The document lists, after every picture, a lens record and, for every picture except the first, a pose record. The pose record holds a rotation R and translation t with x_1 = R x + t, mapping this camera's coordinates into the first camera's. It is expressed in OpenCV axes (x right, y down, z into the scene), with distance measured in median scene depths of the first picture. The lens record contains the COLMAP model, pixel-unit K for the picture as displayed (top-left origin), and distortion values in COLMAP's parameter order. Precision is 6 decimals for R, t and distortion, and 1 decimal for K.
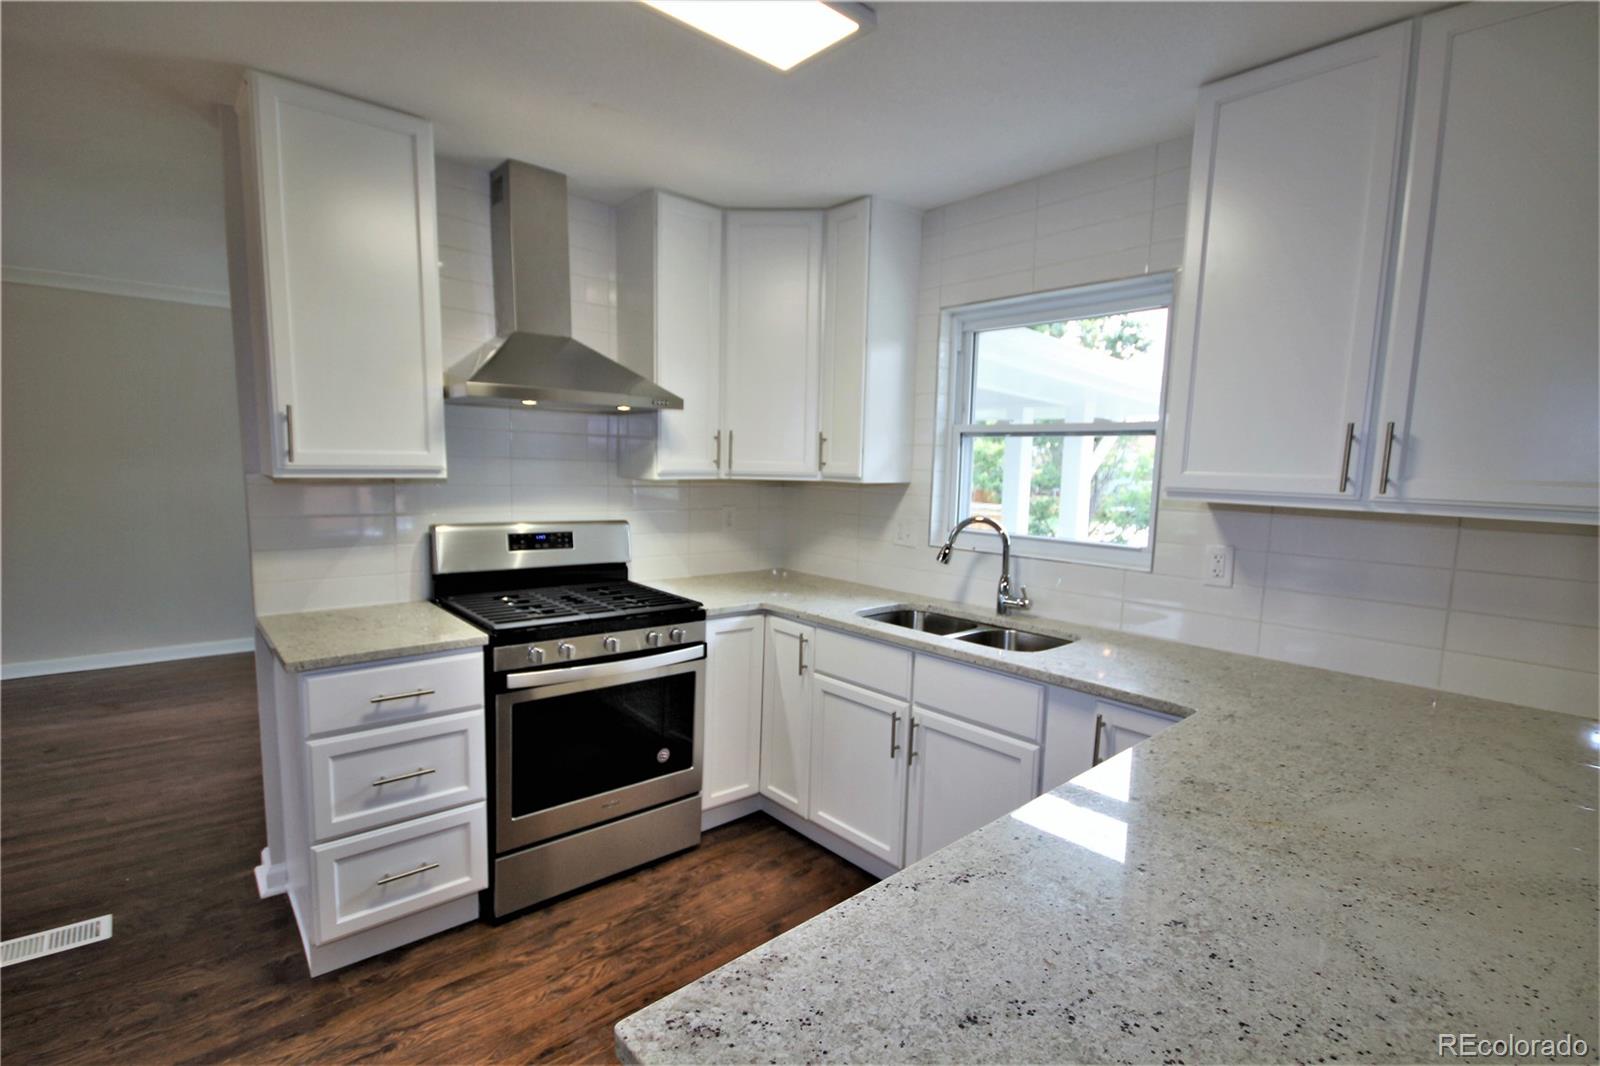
lens RADIAL K [[743.2, 0, 795.1], [0, 743.2, 551.5], [0, 0, 1]] dist [-0.002159, 0.000590]
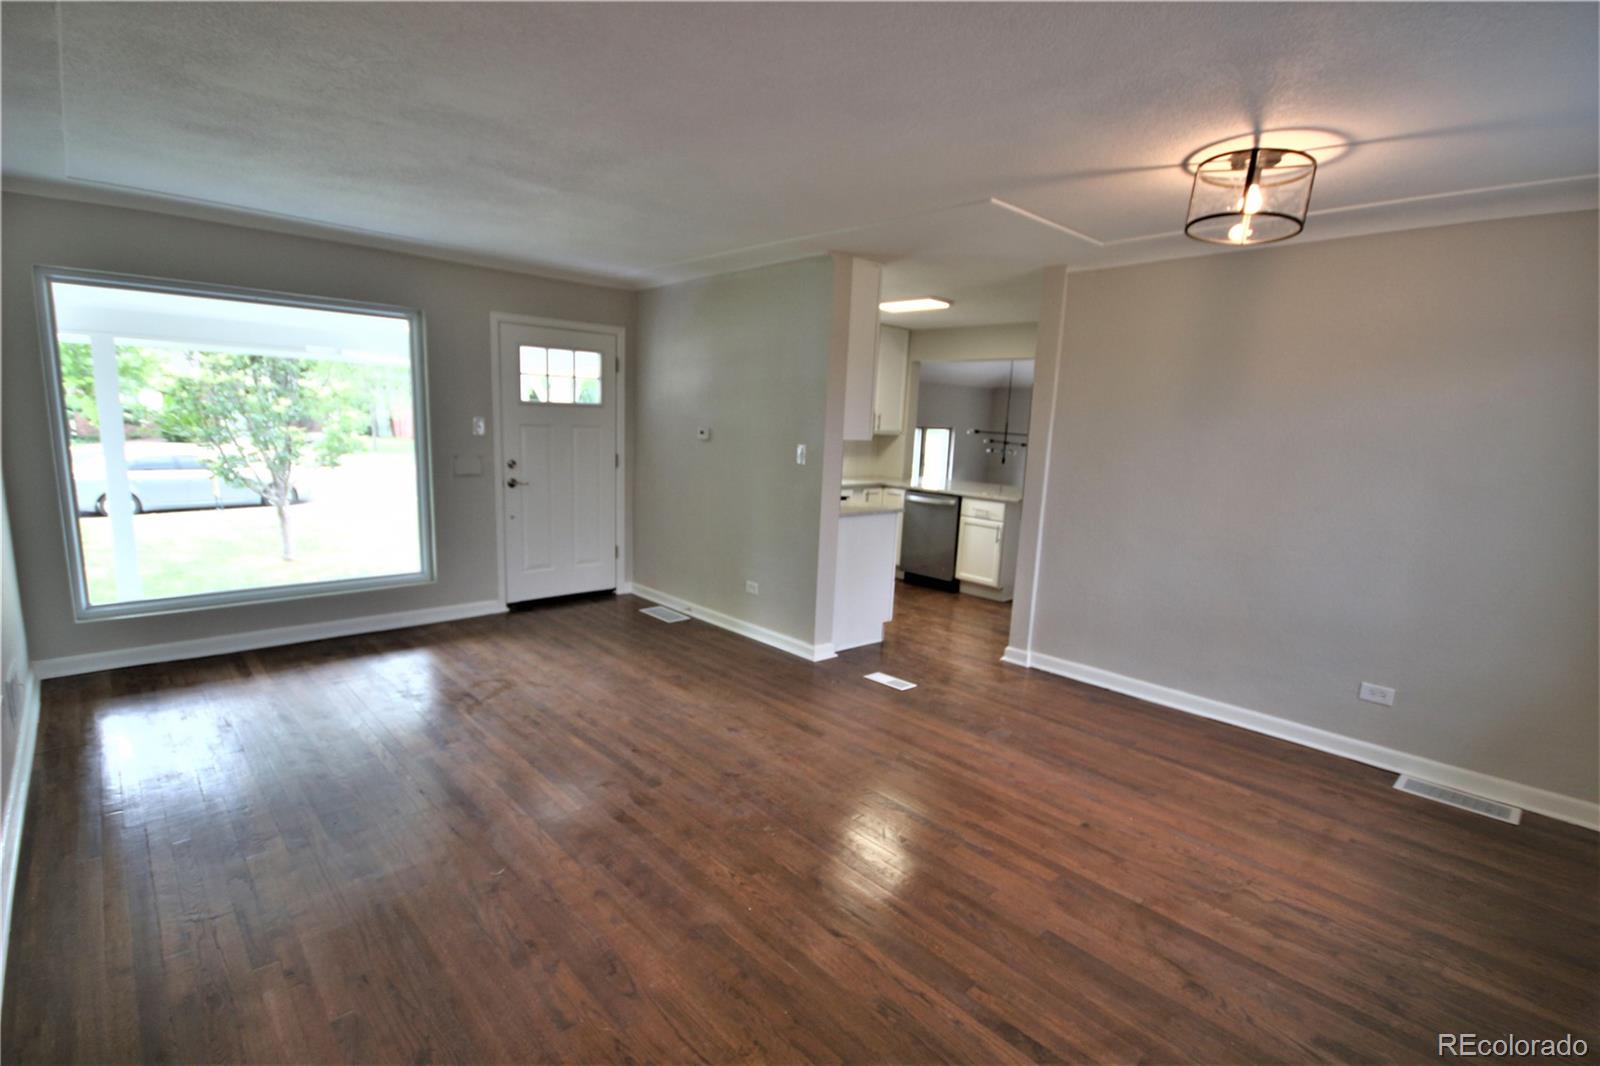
lens RADIAL K [[743.2, 0, 795.1], [0, 743.2, 551.5], [0, 0, 1]] dist [-0.002159, 0.000590]
pose [[-0.022288, -0.204093, 0.978698, -2.632328], [0.076047, 0.975759, 0.205212, -0.222753], [-0.996855, 0.079001, -0.006227, 1.121573]]
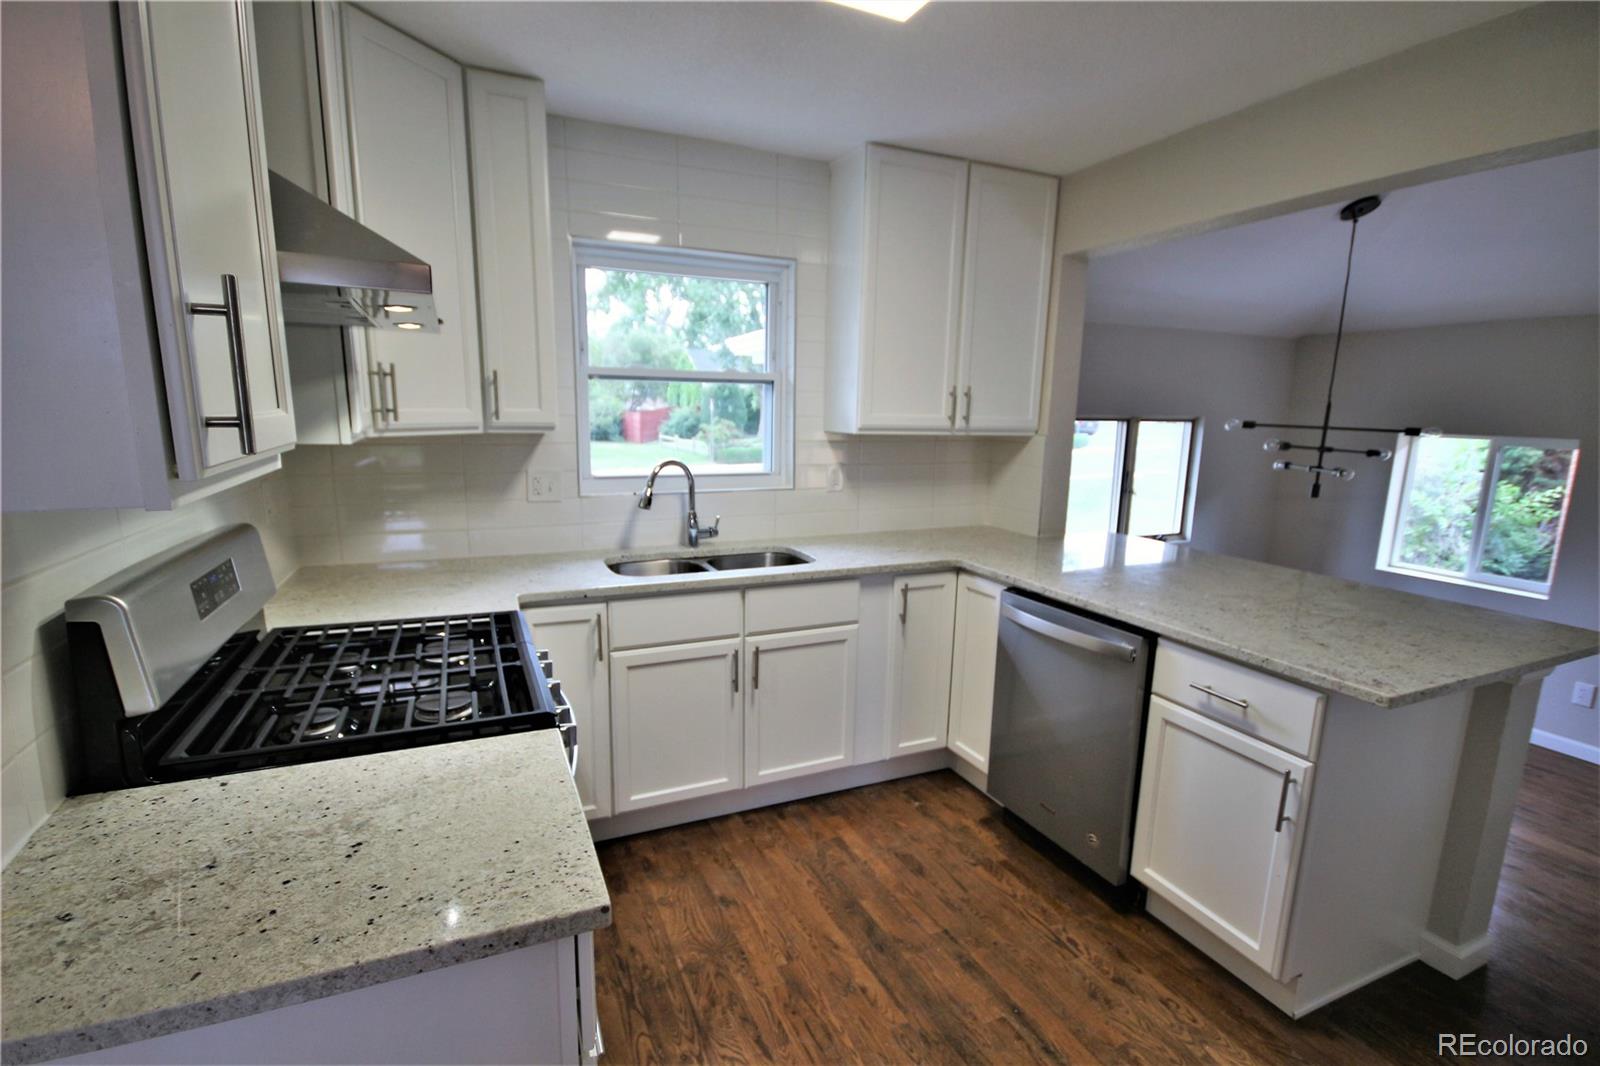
lens RADIAL K [[743.2, 0, 795.1], [0, 743.2, 551.5], [0, 0, 1]] dist [-0.002159, 0.000590]
pose [[0.305363, -0.196677, 0.931704, -0.812546], [0.107929, 0.979281, 0.171347, -0.092997], [-0.946100, 0.048235, 0.320263, 0.588230]]
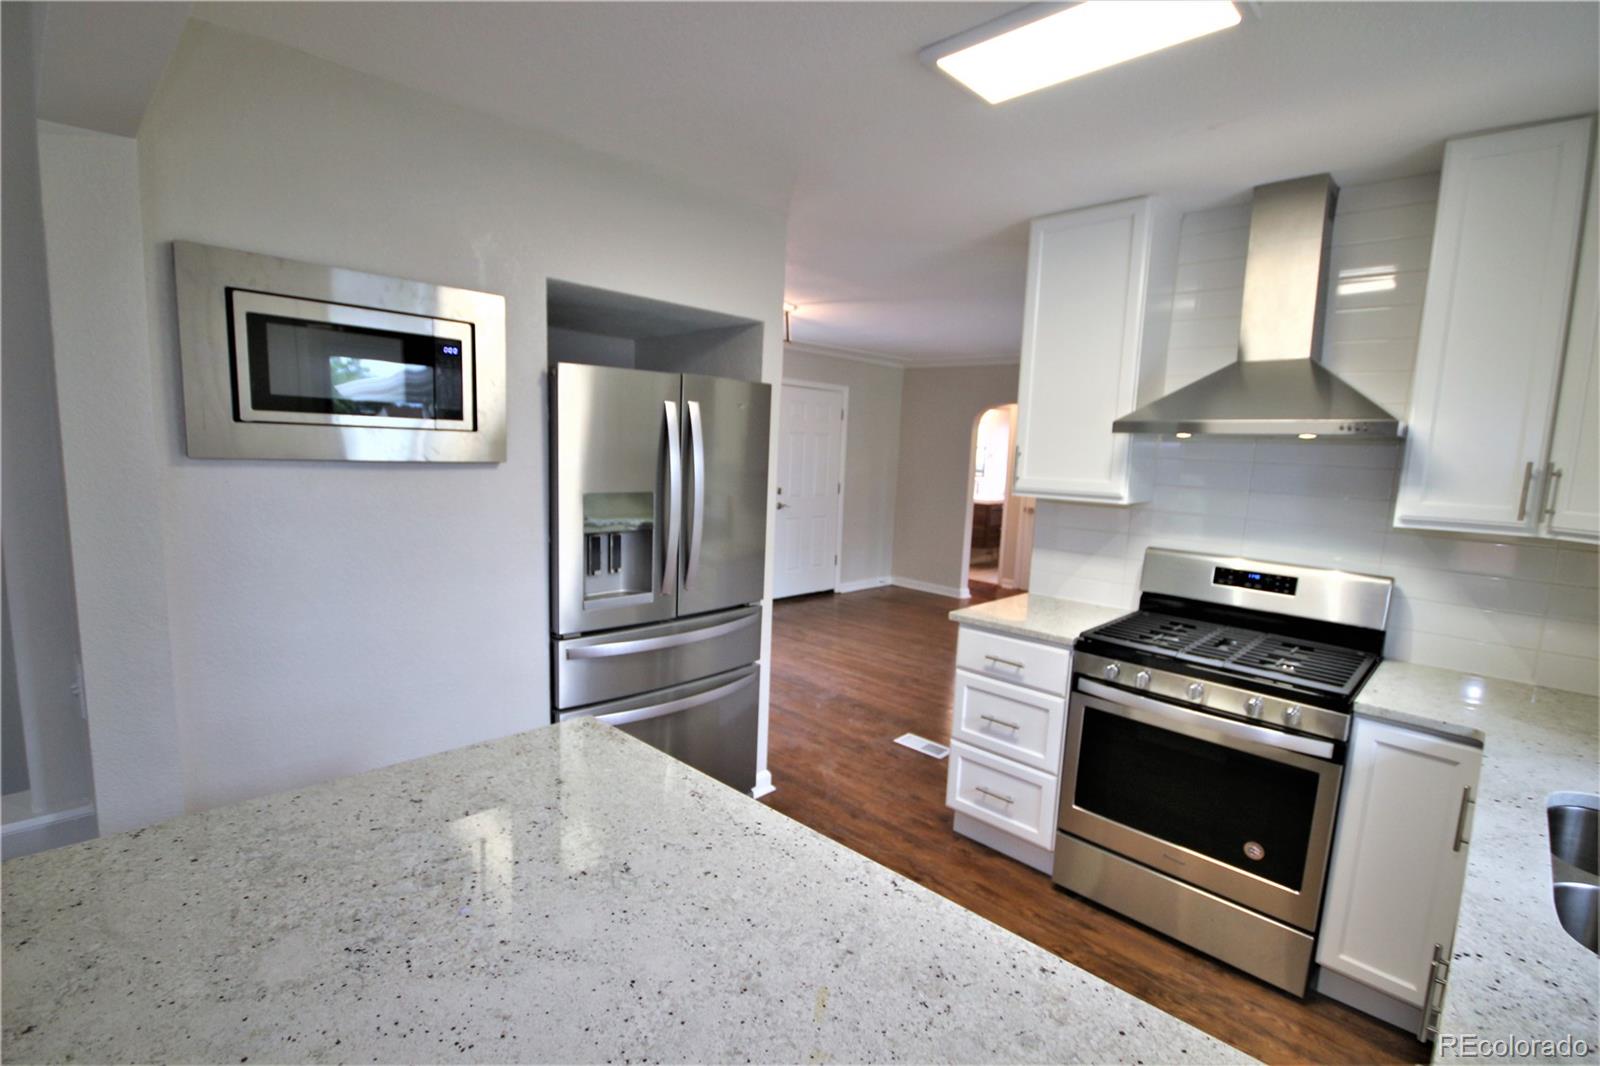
lens RADIAL K [[743.2, 0, 795.1], [0, 743.2, 551.5], [0, 0, 1]] dist [-0.002159, 0.000590]
pose [[0.071450, 0.117520, -0.990497, 0.641802], [-0.155727, 0.982172, 0.105298, -0.070265], [0.985213, 0.146723, 0.088478, 0.415387]]
